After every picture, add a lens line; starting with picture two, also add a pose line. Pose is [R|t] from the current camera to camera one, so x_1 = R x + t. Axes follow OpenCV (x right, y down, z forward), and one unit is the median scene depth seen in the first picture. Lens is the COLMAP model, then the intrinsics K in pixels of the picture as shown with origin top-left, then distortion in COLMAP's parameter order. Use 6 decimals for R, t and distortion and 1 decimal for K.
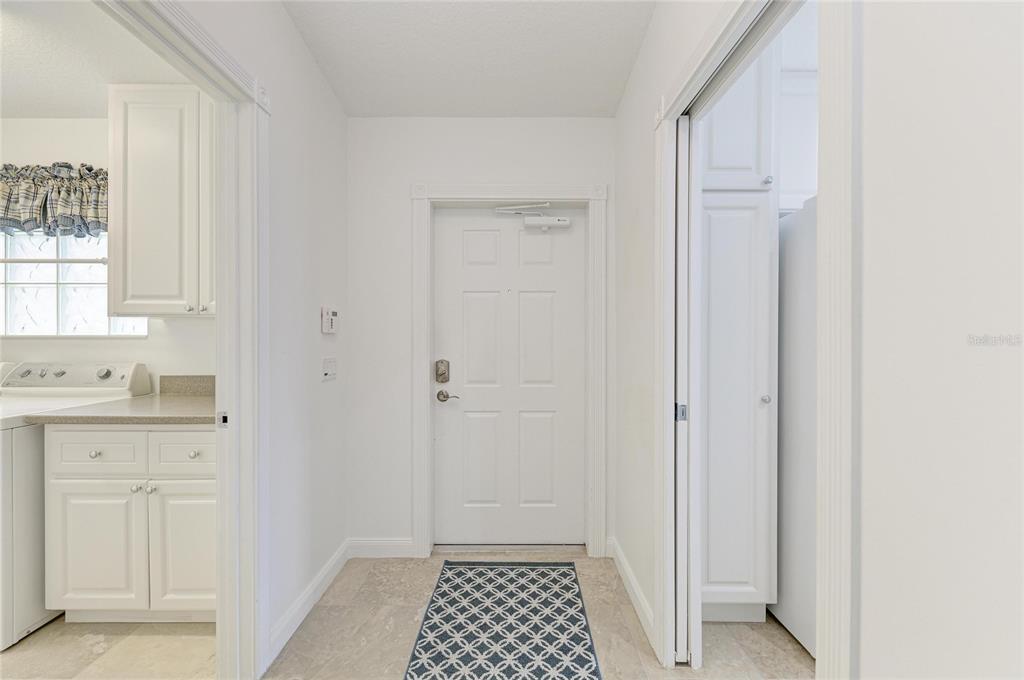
lens RADIAL K [[401.1, 0, 507.6], [0, 401.1, 345.3], [0, 0, 1]] dist [-0.002539, -0.000588]
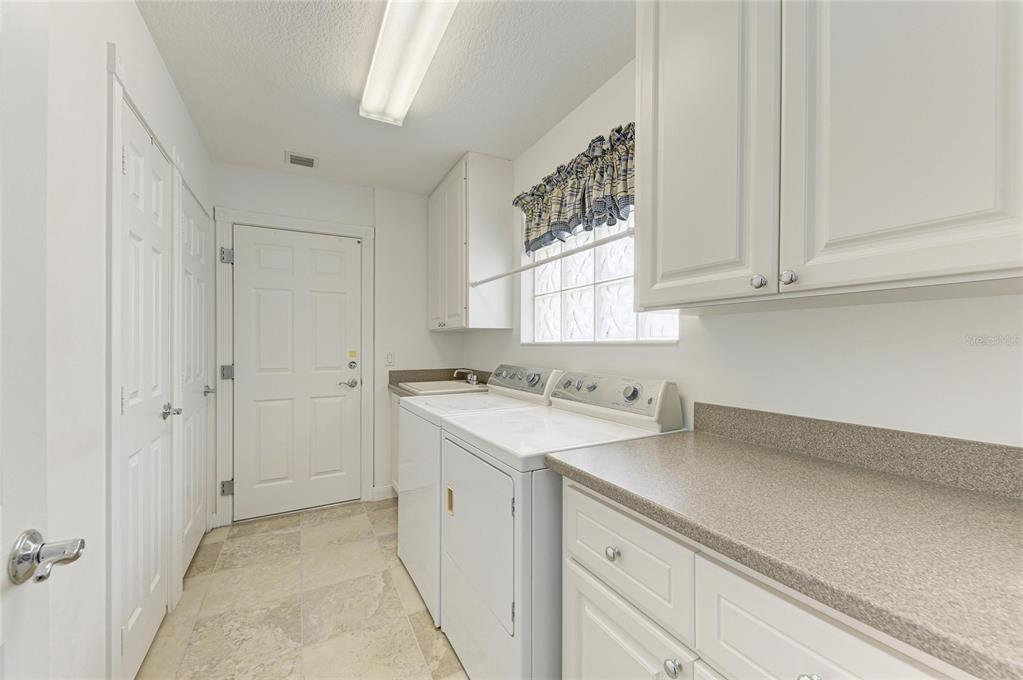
lens RADIAL K [[400.7, 0, 507.1], [0, 400.7, 345.3], [0, 0, 1]] dist [-0.002539, -0.000588]
pose [[0.449100, -0.003030, -0.893477, -0.436065], [-0.008775, 0.999931, -0.007802, -0.008653], [0.893439, 0.011345, 0.449042, 0.447497]]
